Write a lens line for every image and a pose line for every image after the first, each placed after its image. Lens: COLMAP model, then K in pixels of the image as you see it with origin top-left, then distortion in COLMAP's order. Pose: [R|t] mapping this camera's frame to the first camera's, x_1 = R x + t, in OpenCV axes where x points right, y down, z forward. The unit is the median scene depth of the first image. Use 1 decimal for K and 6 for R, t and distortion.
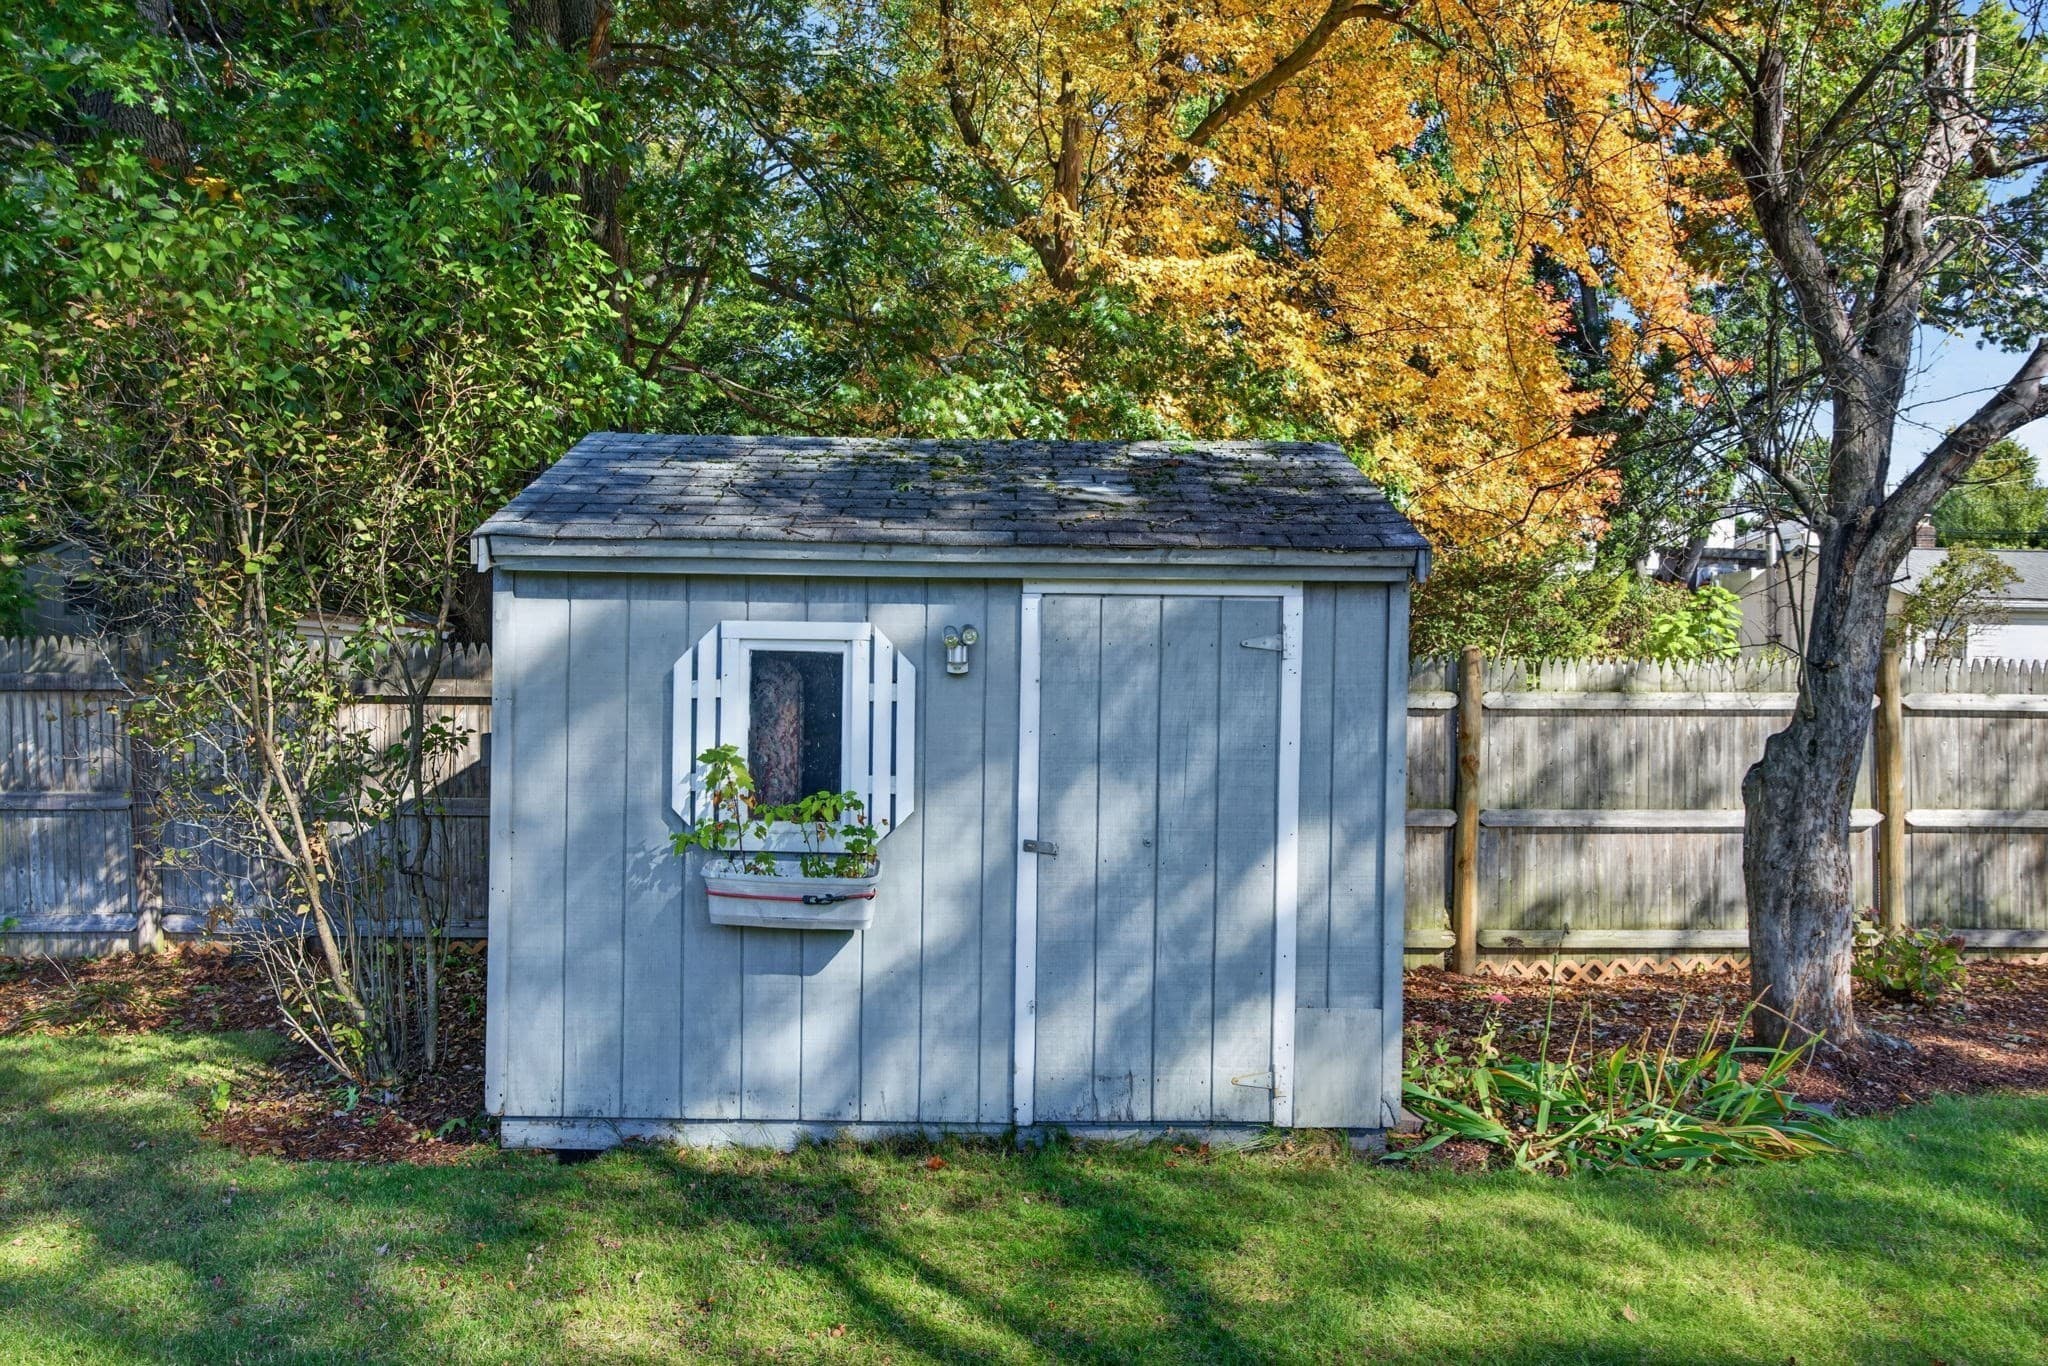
lens RADIAL K [[1453.5, 0, 1024.0], [0, 1453.5, 683.0], [0, 0, 1]] dist [0.001468, -0.000057]
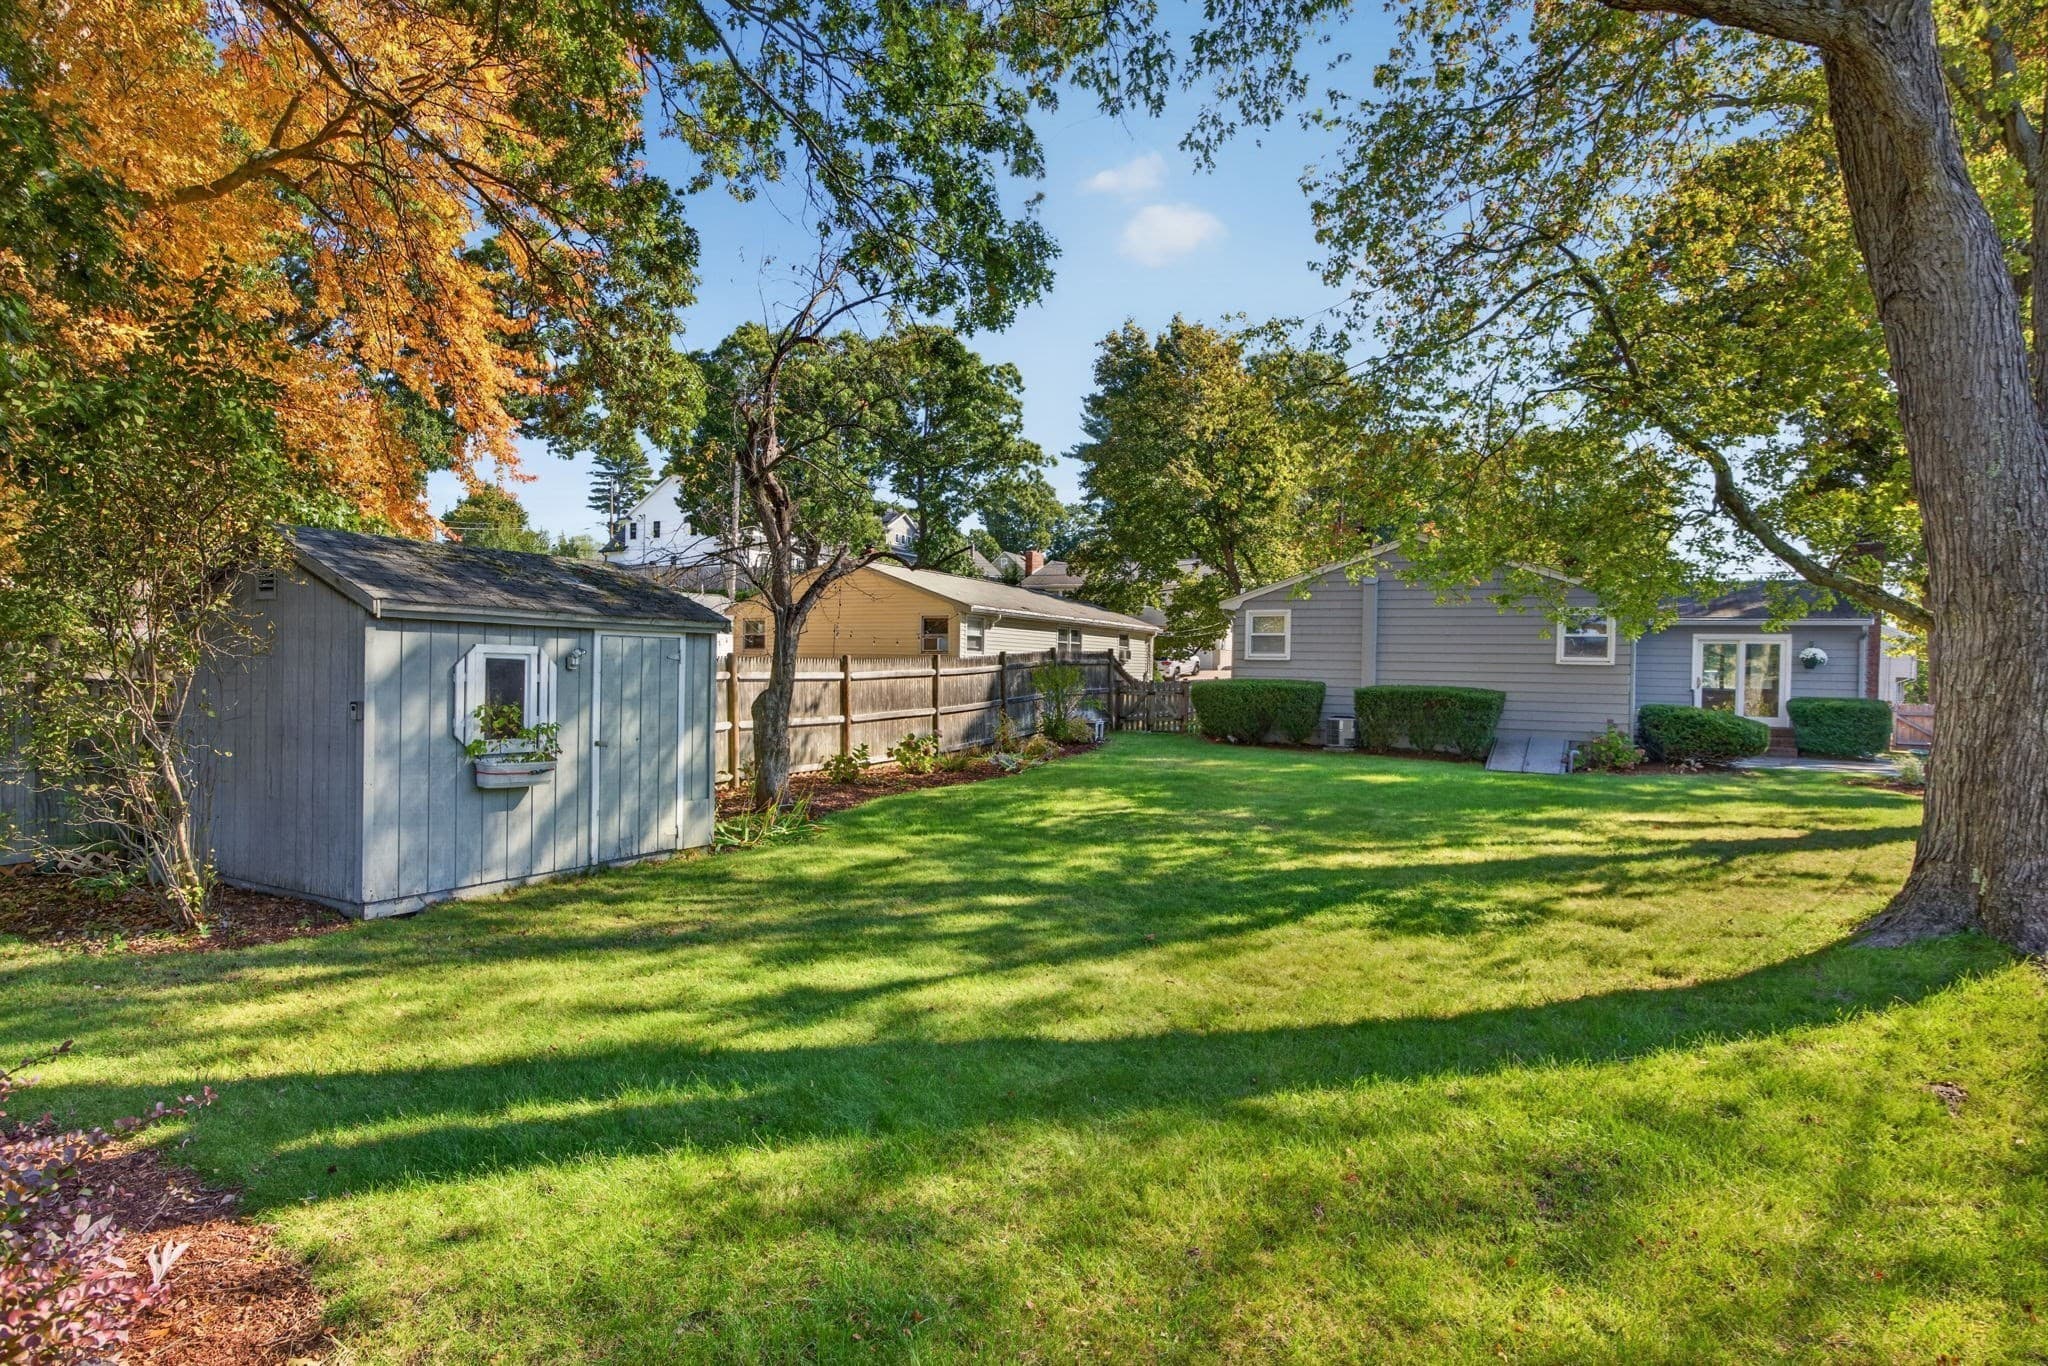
lens RADIAL K [[1067.9, 0, 1024.0], [0, 1067.9, 683.0], [0, 0, 1]] dist [-0.040115, 0.000204]
pose [[0.481203, -0.013099, 0.876511, -1.147715], [-0.010910, 0.999721, 0.020930, -0.028200], [-0.876541, -0.019634, 0.480926, -0.405435]]
